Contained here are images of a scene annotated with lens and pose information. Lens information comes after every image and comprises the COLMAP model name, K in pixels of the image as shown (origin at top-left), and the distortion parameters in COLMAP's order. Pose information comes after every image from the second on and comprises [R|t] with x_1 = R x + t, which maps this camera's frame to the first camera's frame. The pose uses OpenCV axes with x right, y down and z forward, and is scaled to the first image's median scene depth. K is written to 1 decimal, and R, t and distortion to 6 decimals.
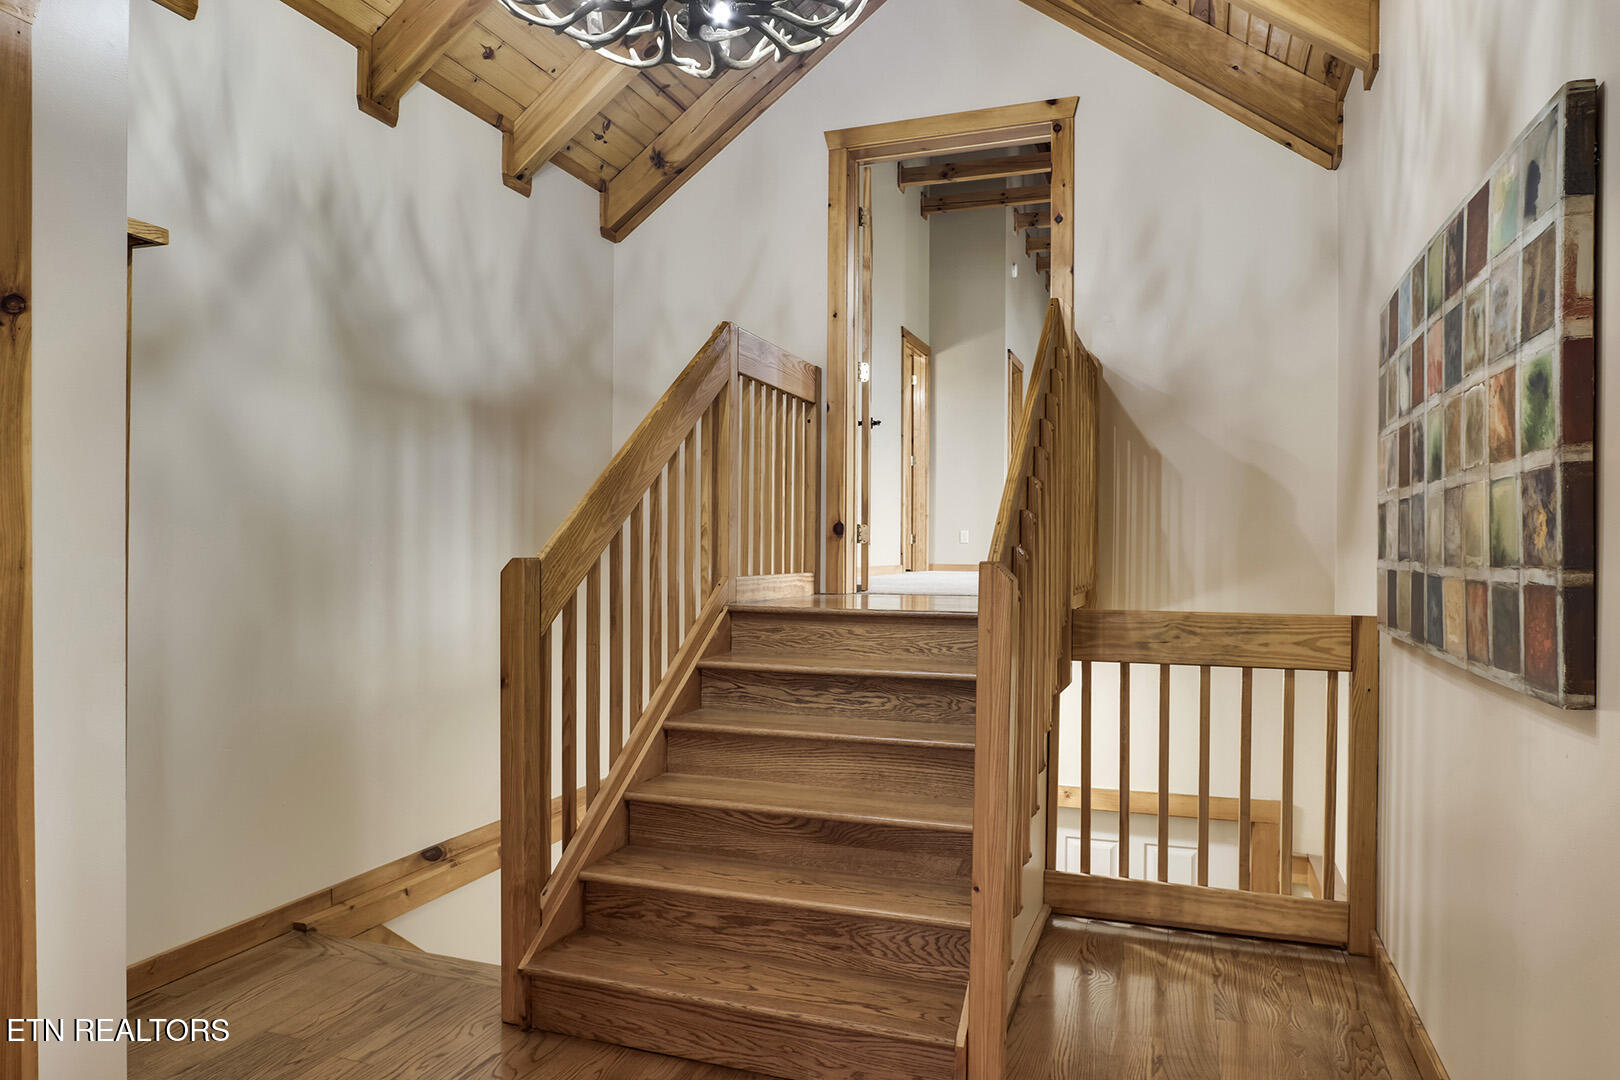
lens RADIAL K [[1036.0, 0, 808.5], [0, 1036.0, 552.1], [0, 0, 1]] dist [-0.038437, 0.022160]
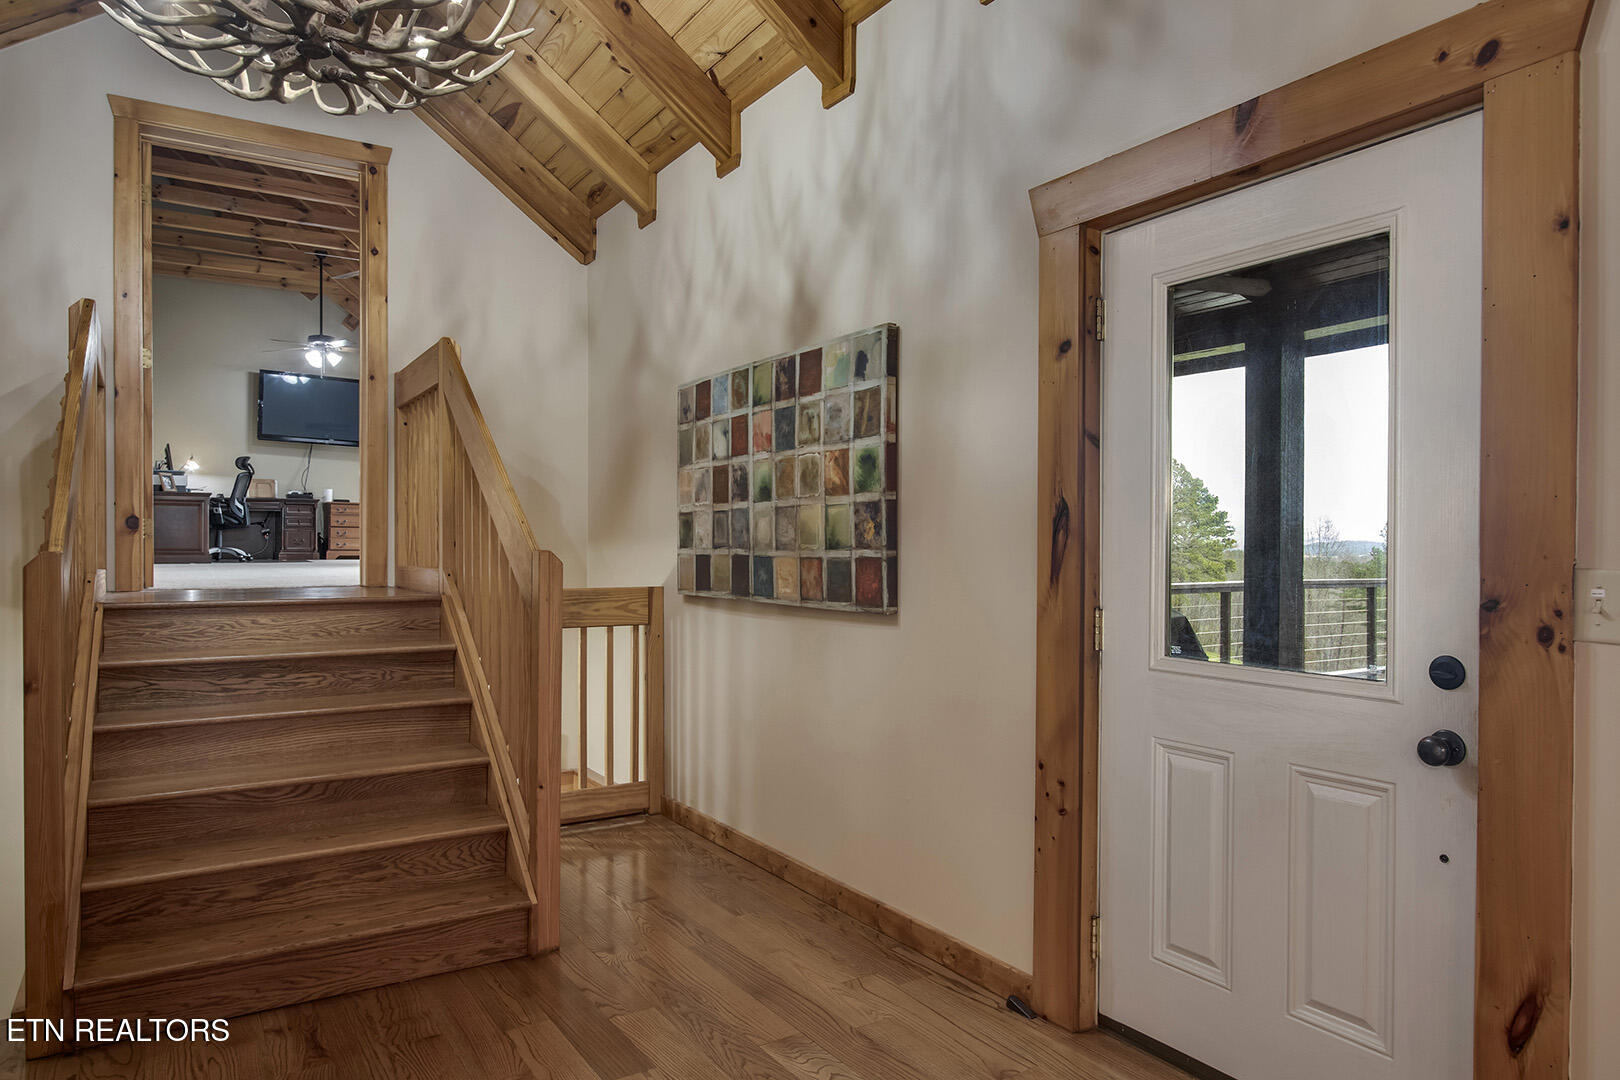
lens RADIAL K [[1036.0, 0, 808.5], [0, 1036.0, 552.1], [0, 0, 1]] dist [-0.038437, 0.022160]
pose [[0.602348, -0.008425, 0.798189, -0.620124], [0.005901, 0.999964, 0.006102, 0.004836], [-0.798212, 0.001035, 0.602376, -0.101887]]
